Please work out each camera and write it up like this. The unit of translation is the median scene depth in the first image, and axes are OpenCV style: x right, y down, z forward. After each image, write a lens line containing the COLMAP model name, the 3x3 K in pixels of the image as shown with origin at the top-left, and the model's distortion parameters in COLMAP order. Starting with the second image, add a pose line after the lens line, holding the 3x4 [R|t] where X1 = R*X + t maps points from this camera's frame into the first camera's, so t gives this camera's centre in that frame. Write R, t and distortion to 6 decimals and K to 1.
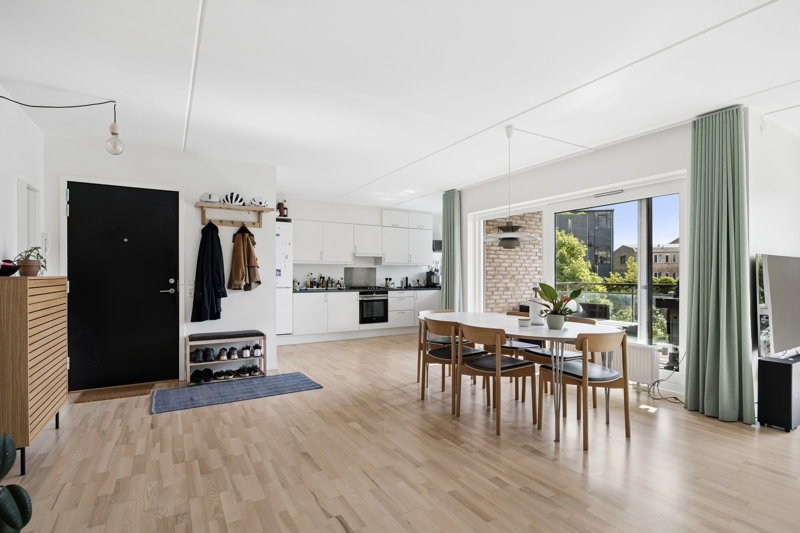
lens RADIAL K [[392.5, 0, 399.8], [0, 392.5, 275.9], [0, 0, 1]] dist [-0.002052, -0.000144]
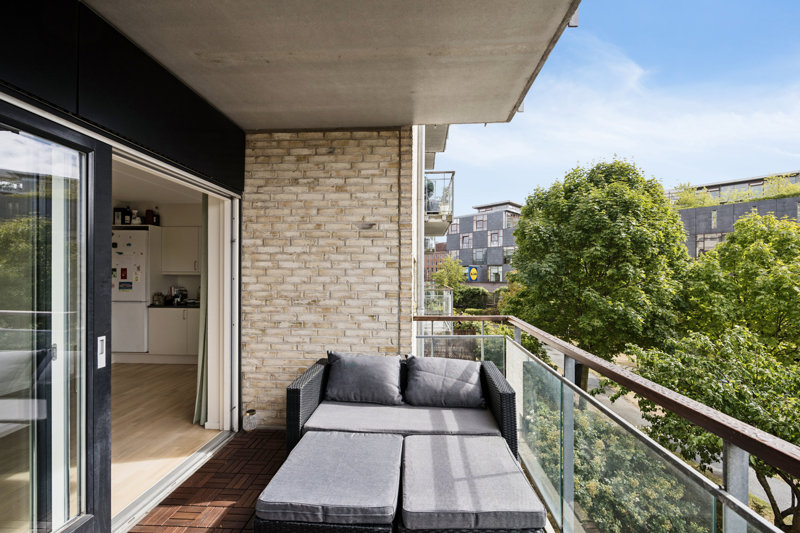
lens RADIAL K [[319.9, 0, 401.0], [0, 319.9, 273.8], [0, 0, 1]] dist [0.000253, 0.000012]
pose [[0.827754, 0.002430, -0.561087, 0.961952], [-0.002341, 0.999997, 0.000877, -0.056195], [0.561087, 0.000587, 0.827757, 1.093649]]
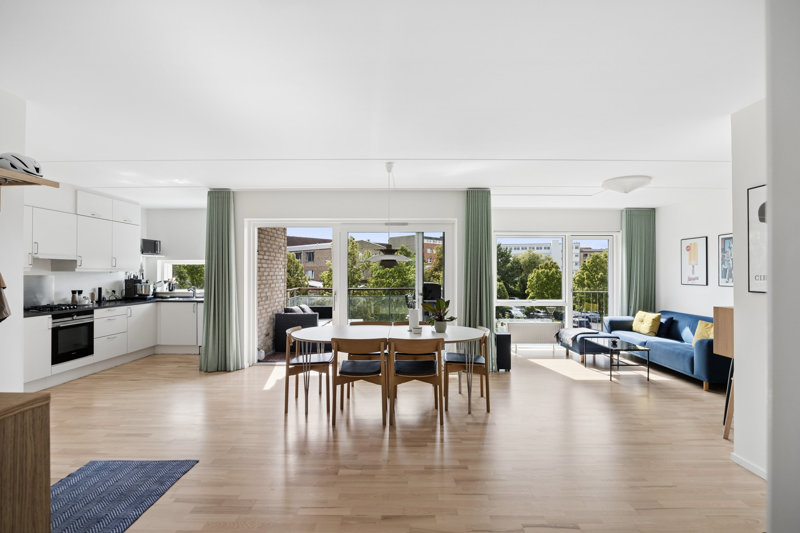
lens RADIAL K [[377.6, 0, 405.5], [0, 377.6, 270.7], [0, 0, 1]] dist [-0.013439, -0.000030]
pose [[0.512899, 0.004429, 0.858438, -0.551670], [-0.000448, 0.999988, -0.004892, -0.047904], [-0.858449, 0.002125, 0.512894, 0.325634]]
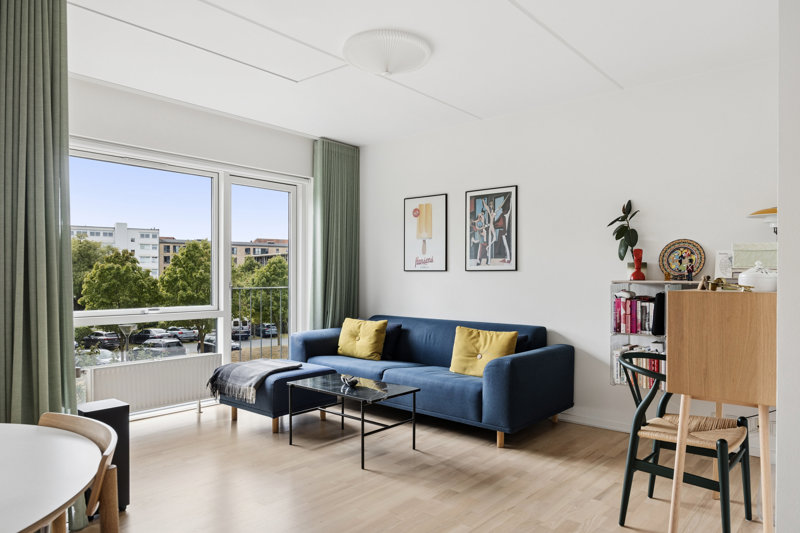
lens RADIAL K [[539.9, 0, 400.0], [0, 539.9, 277.1], [0, 0, 1]] dist [-0.001485, -0.000395]
pose [[-0.315736, -0.005837, 0.948829, -0.011763], [-0.003271, 0.999982, 0.005063, 0.003269], [-0.948841, -0.001505, -0.315749, 0.560779]]
